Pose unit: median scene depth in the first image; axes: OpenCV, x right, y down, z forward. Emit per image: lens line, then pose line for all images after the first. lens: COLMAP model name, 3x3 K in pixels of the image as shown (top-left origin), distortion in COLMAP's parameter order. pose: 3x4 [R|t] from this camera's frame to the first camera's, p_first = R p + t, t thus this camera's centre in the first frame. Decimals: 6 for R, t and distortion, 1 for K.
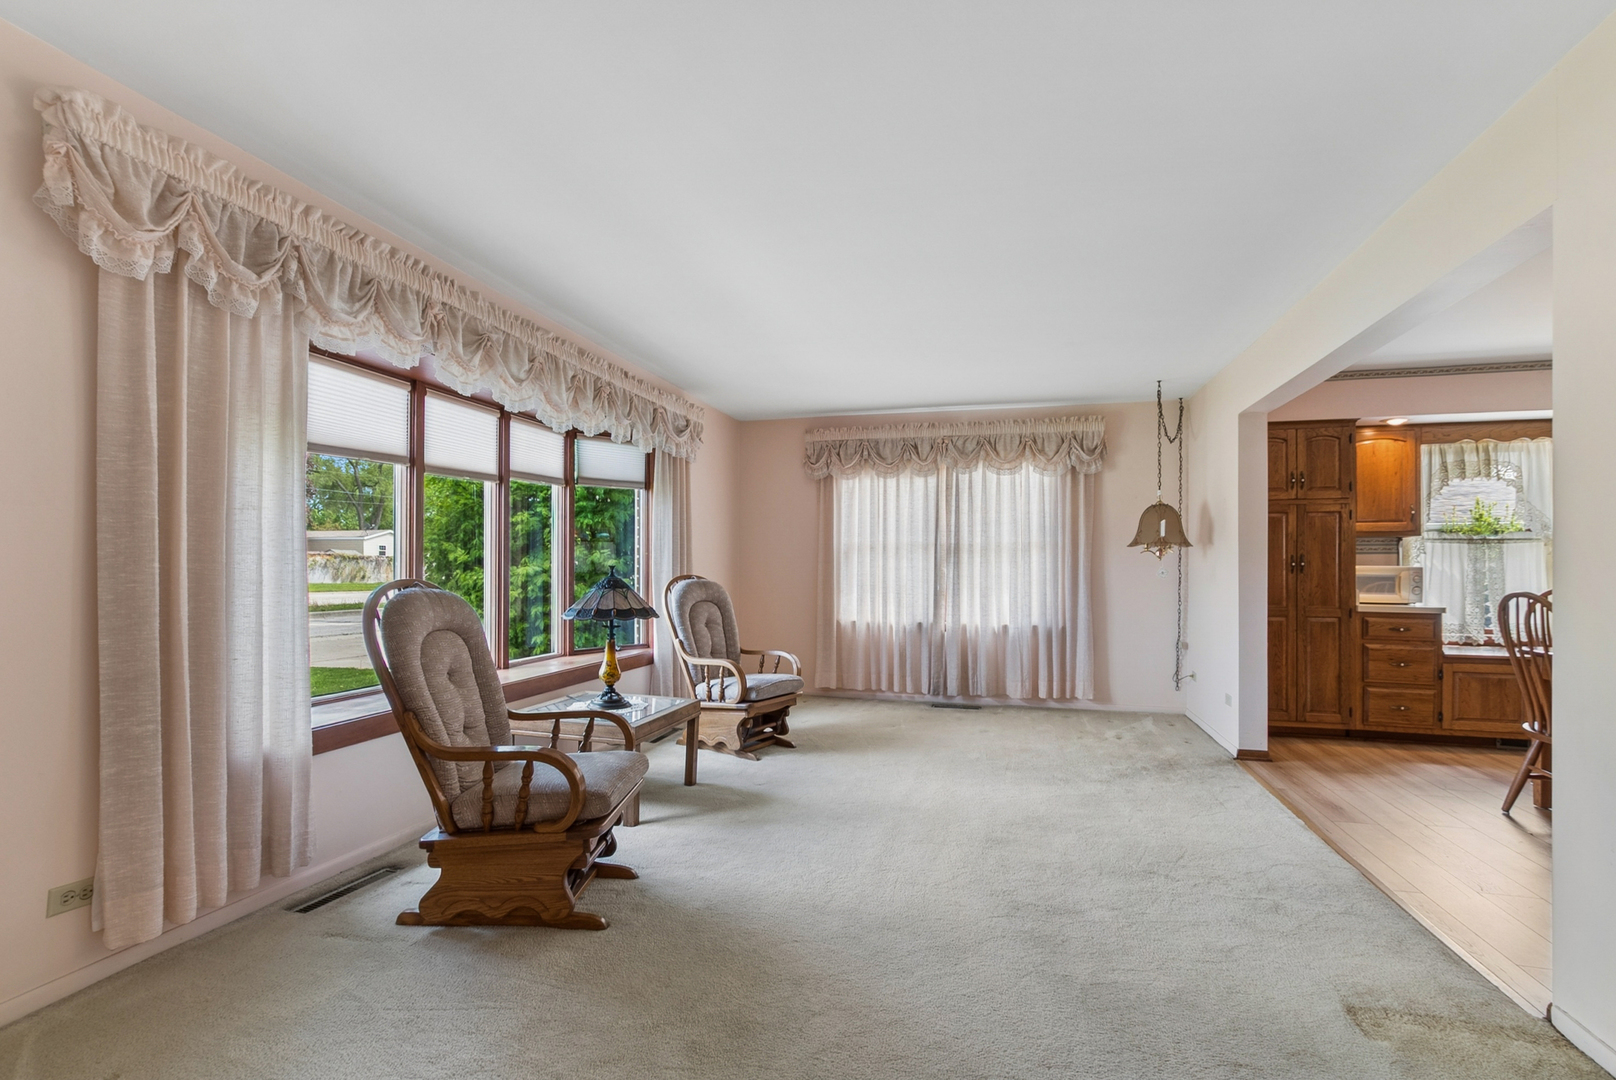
lens RADIAL K [[730.1, 0, 817.7], [0, 730.1, 556.6], [0, 0, 1]] dist [-0.000088, 0.000034]
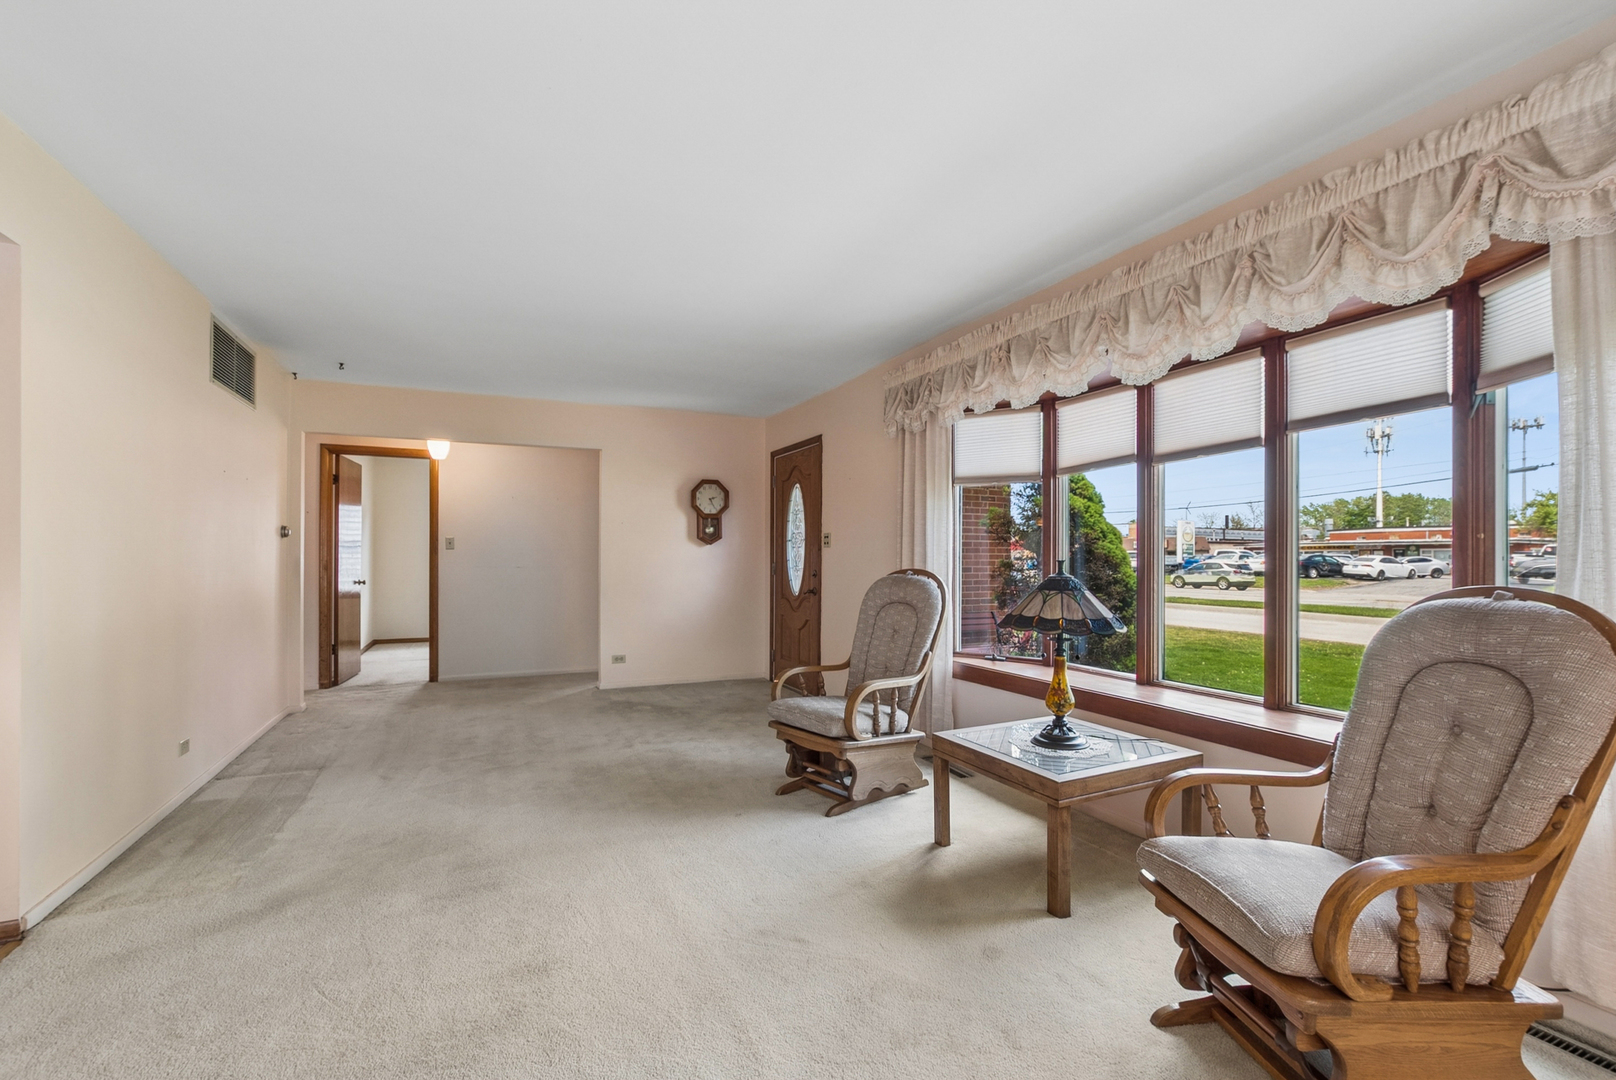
lens RADIAL K [[730.1, 0, 817.7], [0, 730.1, 556.6], [0, 0, 1]] dist [-0.000088, 0.000034]
pose [[-0.745052, 0.006197, -0.666978, 0.423038], [0.006478, 0.999977, 0.002055, 0.001688], [0.666975, -0.002790, -0.745075, 1.421481]]
